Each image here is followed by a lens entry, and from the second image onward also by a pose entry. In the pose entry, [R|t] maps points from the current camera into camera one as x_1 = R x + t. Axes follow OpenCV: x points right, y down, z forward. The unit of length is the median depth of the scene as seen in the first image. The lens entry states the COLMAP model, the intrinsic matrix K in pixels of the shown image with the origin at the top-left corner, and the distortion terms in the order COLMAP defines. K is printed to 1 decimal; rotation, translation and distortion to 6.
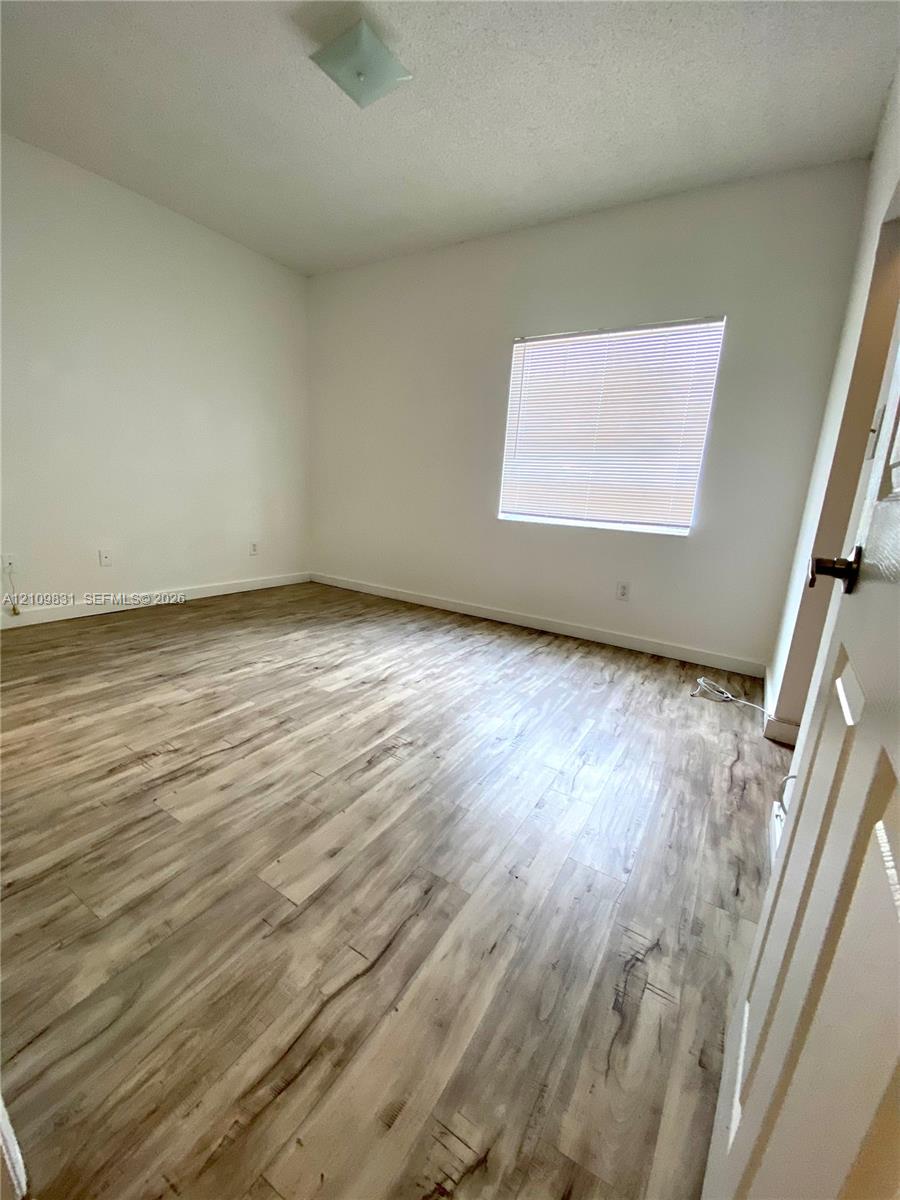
lens RADIAL K [[488.9, 0, 450.0], [0, 488.9, 600.0], [0, 0, 1]] dist [0.001820, -0.011198]
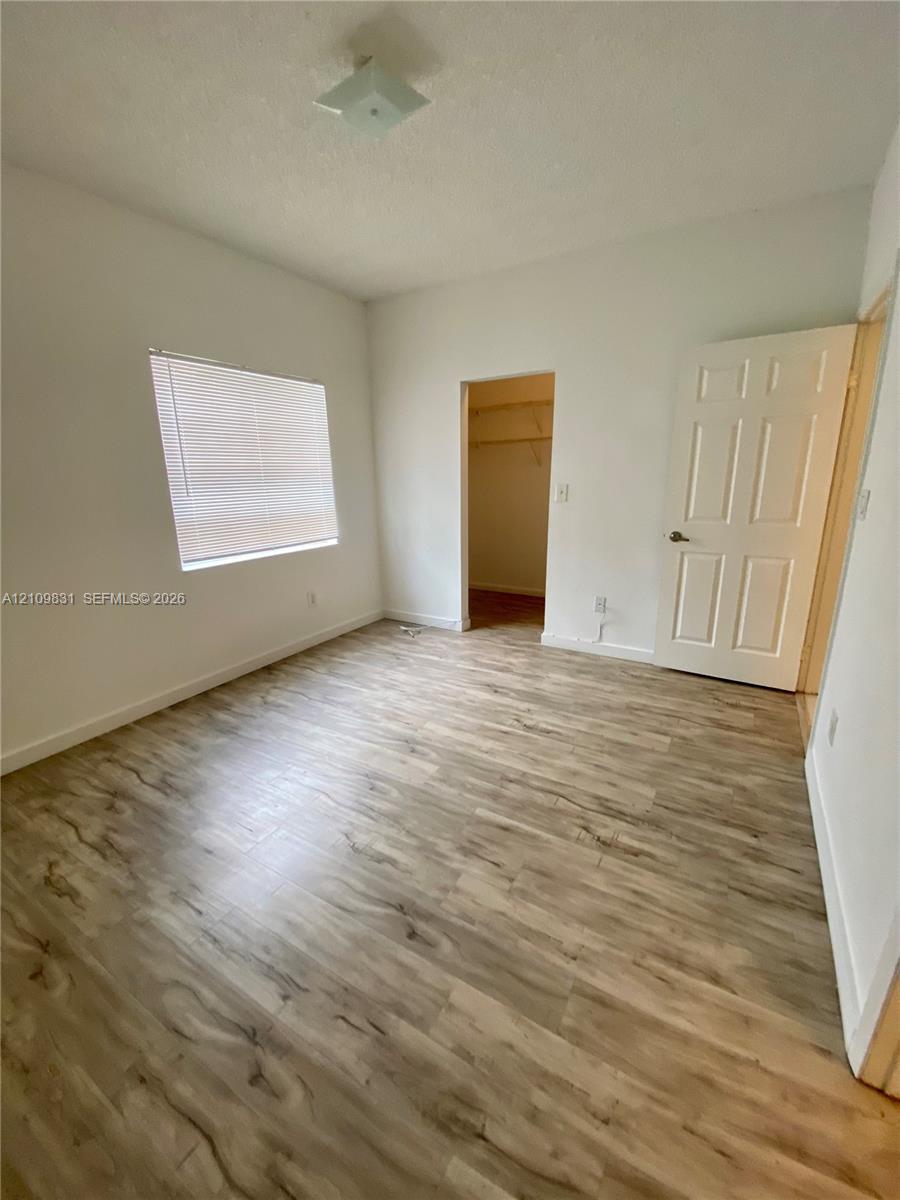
lens RADIAL K [[488.9, 0, 450.0], [0, 488.9, 600.0], [0, 0, 1]] dist [0.001820, -0.011198]
pose [[-0.022160, -0.317394, 0.948035, -1.120383], [0.244913, 0.917650, 0.312946, -0.440337], [-0.969292, 0.239121, 0.057399, 0.881041]]
